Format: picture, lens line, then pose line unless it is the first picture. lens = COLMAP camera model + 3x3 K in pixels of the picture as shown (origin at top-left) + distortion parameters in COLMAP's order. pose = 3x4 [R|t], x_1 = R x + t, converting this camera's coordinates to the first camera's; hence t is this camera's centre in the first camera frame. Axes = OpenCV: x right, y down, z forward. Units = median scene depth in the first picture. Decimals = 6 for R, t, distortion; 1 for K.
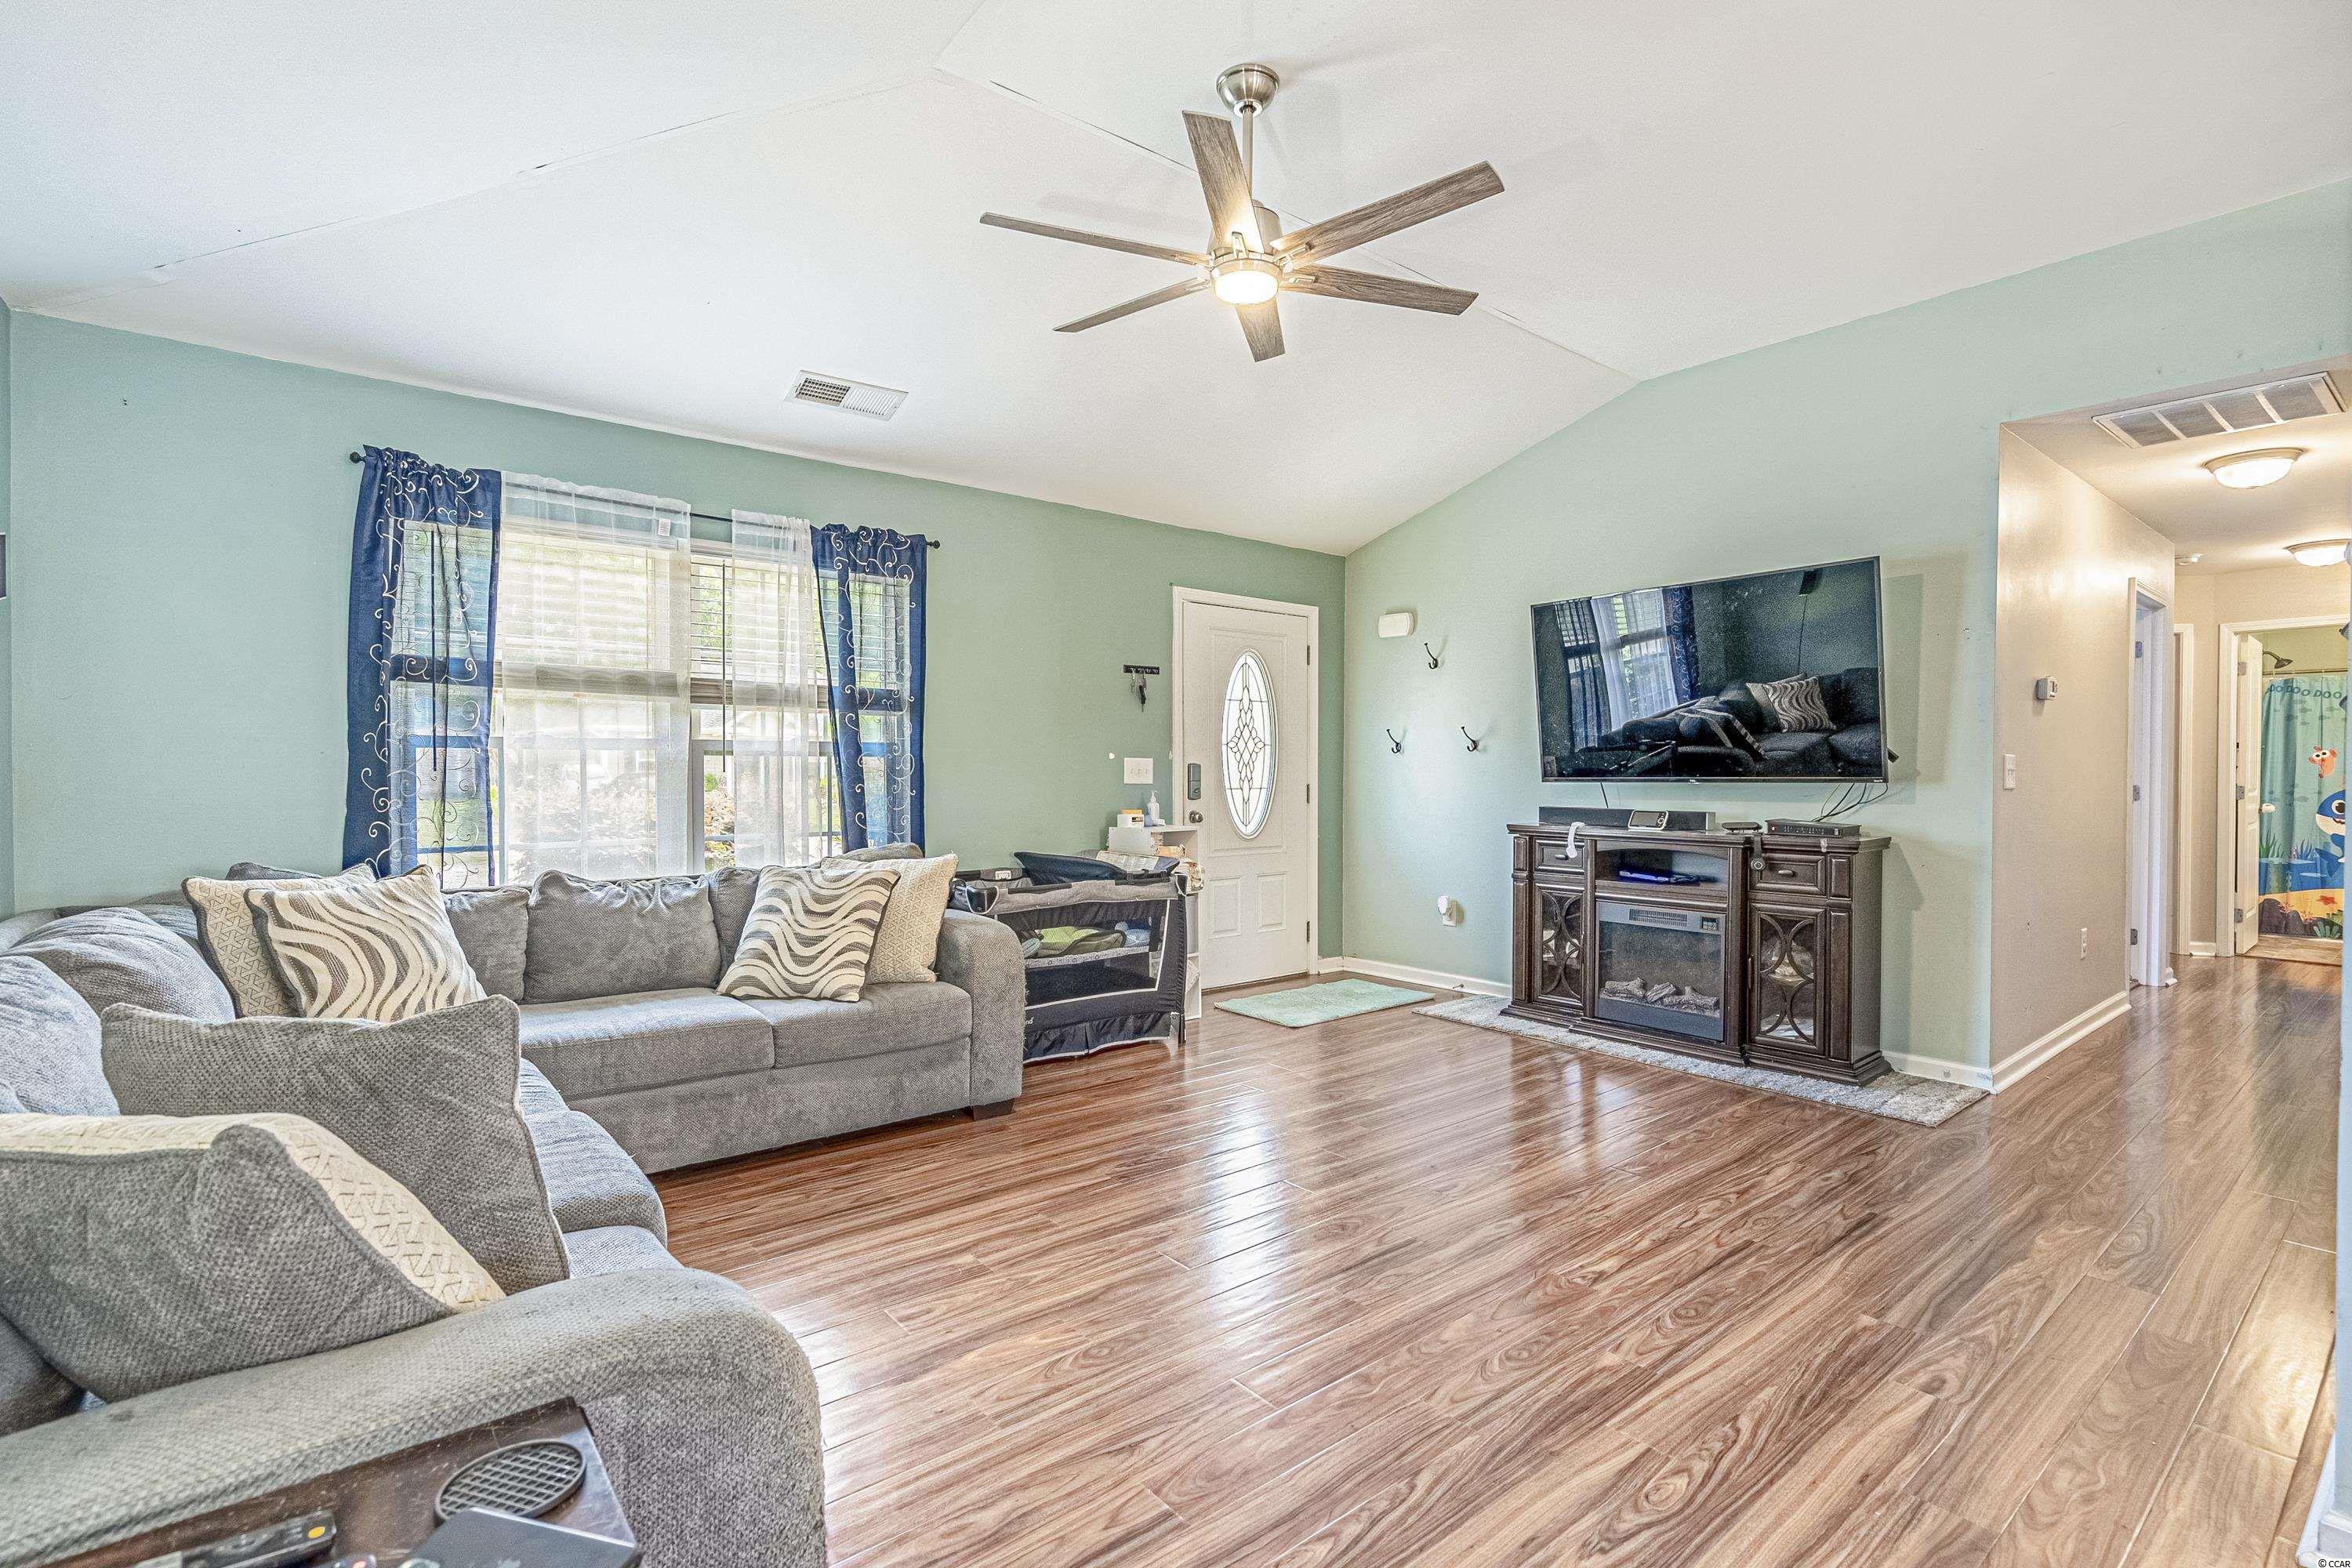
lens RADIAL K [[1095.6, 0, 1176.5], [0, 1095.6, 779.8], [0, 0, 1]] dist [-0.002865, 0.000230]
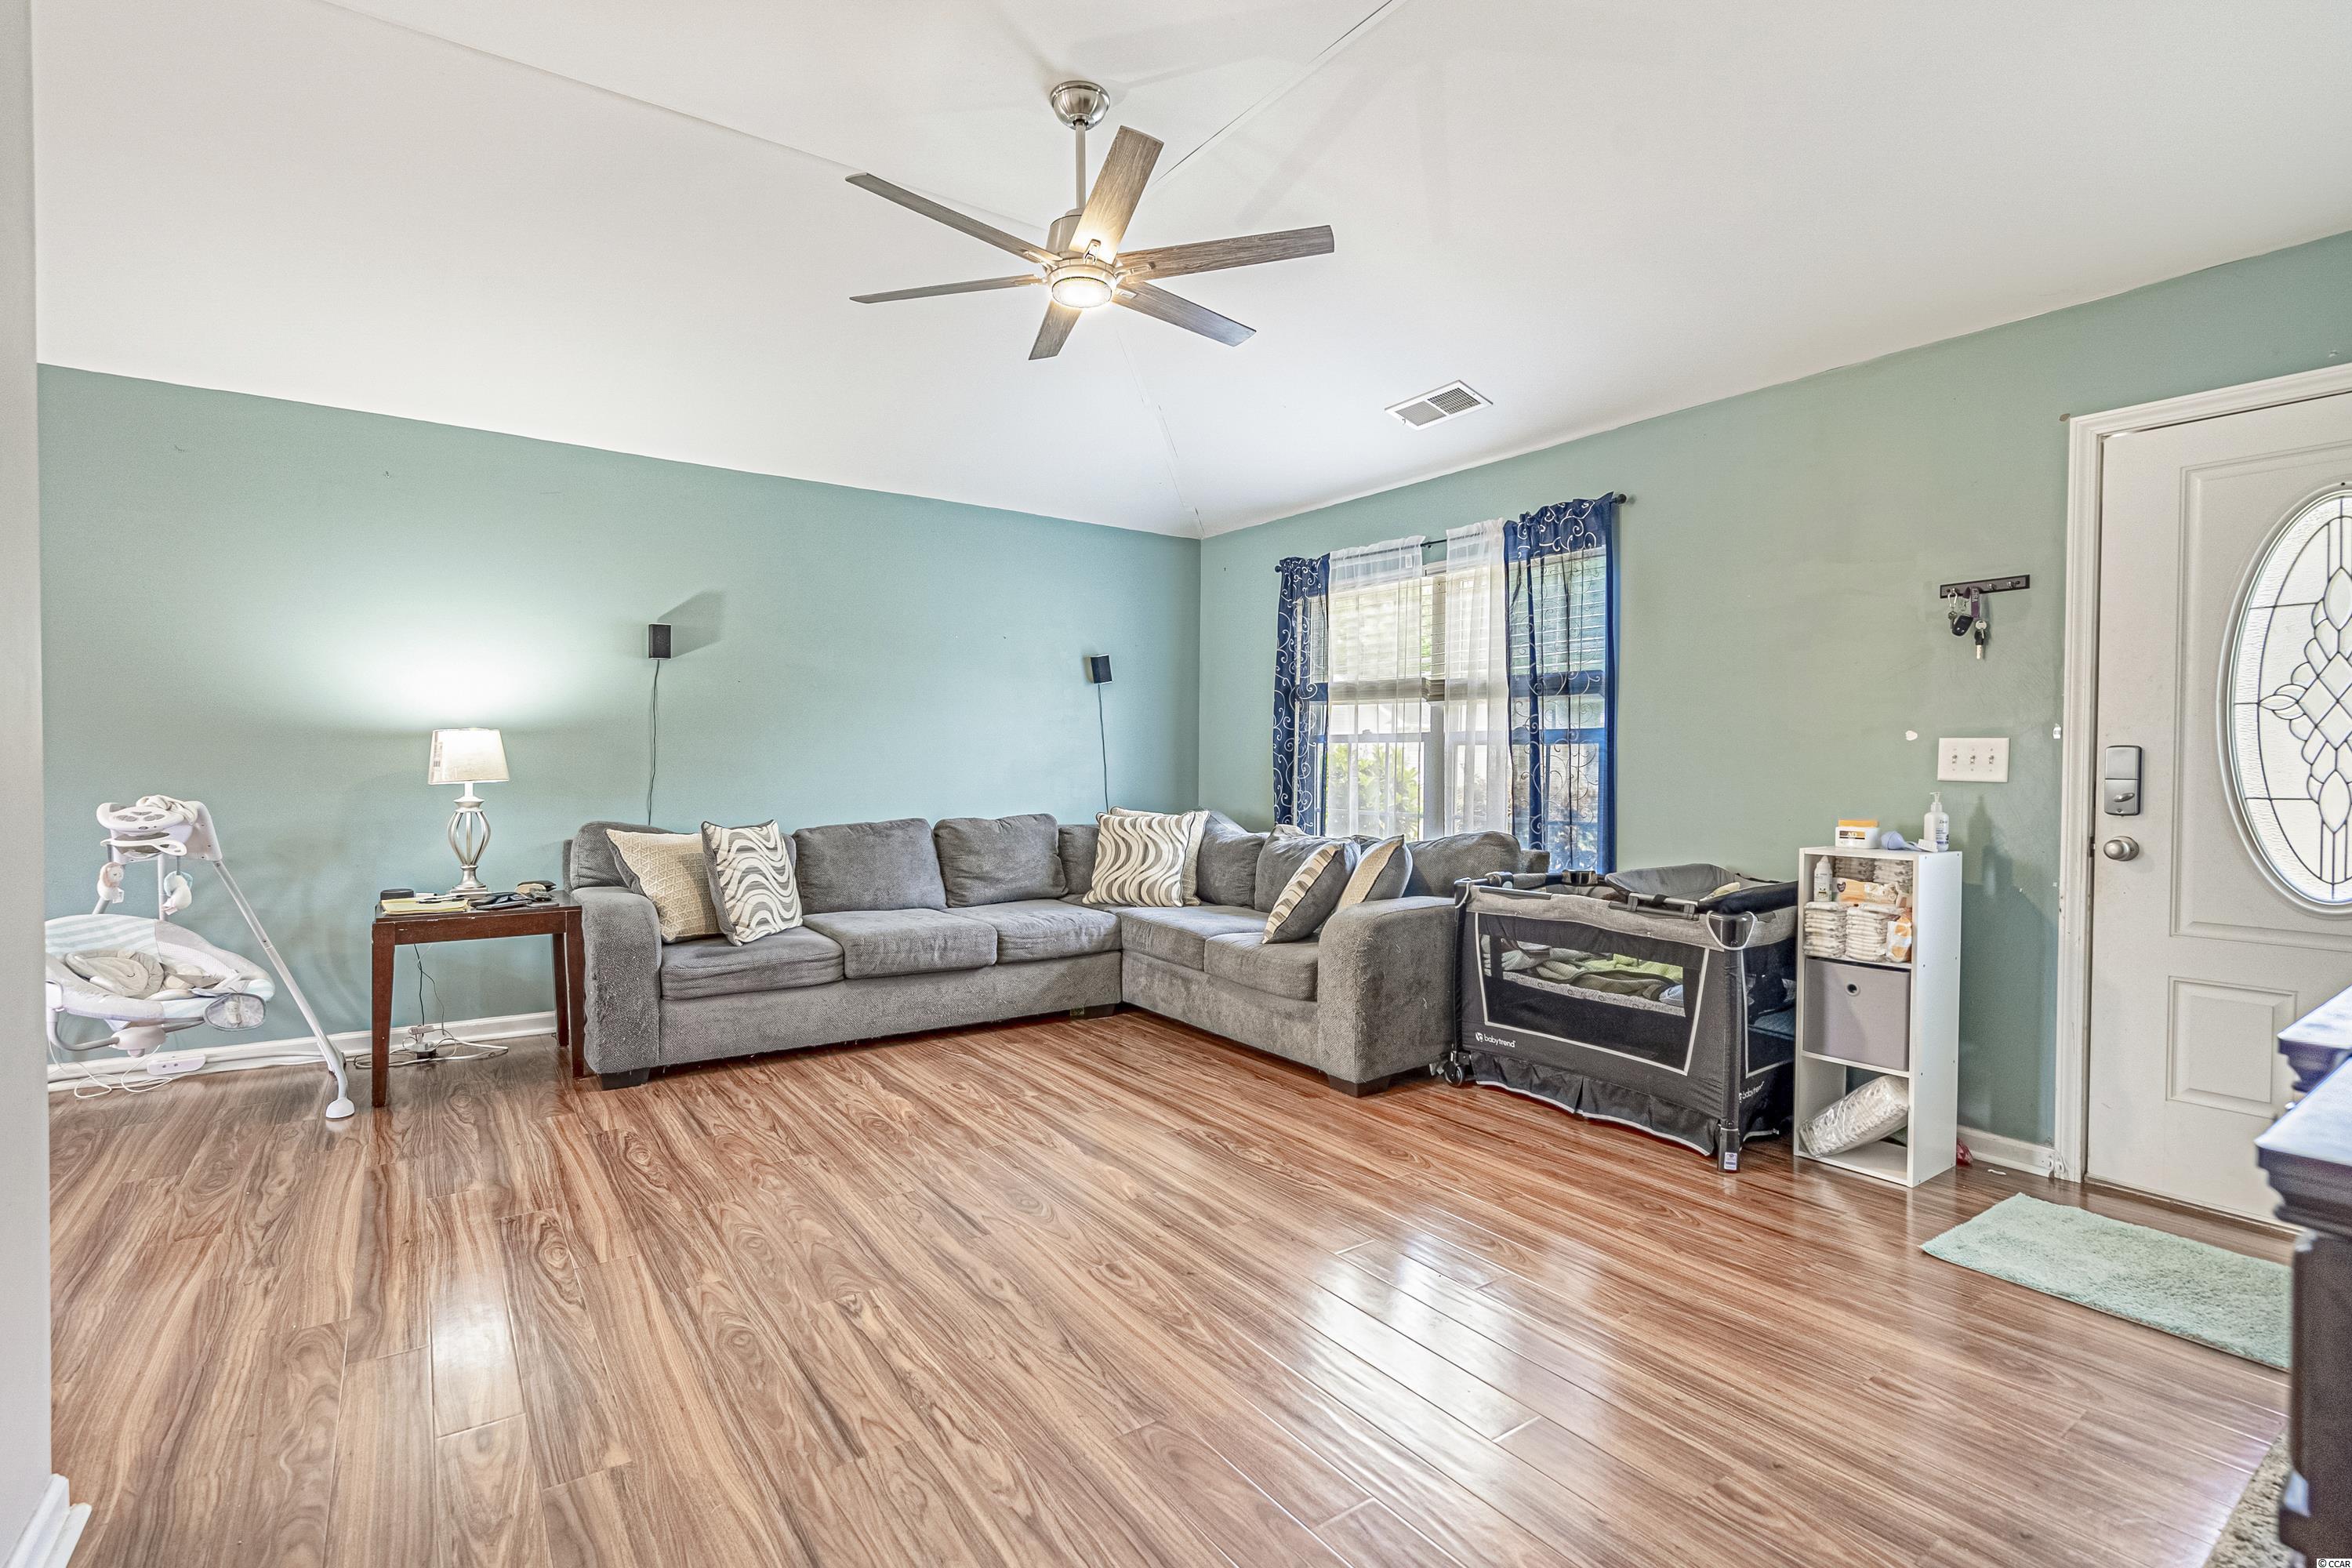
lens RADIAL K [[1095.6, 0, 1176.5], [0, 1095.6, 779.8], [0, 0, 1]] dist [-0.002865, 0.000230]
pose [[-0.074527, 0.013999, -0.997121, 0.859104], [-0.017537, 0.999728, 0.015347, 0.001840], [0.997065, 0.018630, -0.074261, 0.910368]]
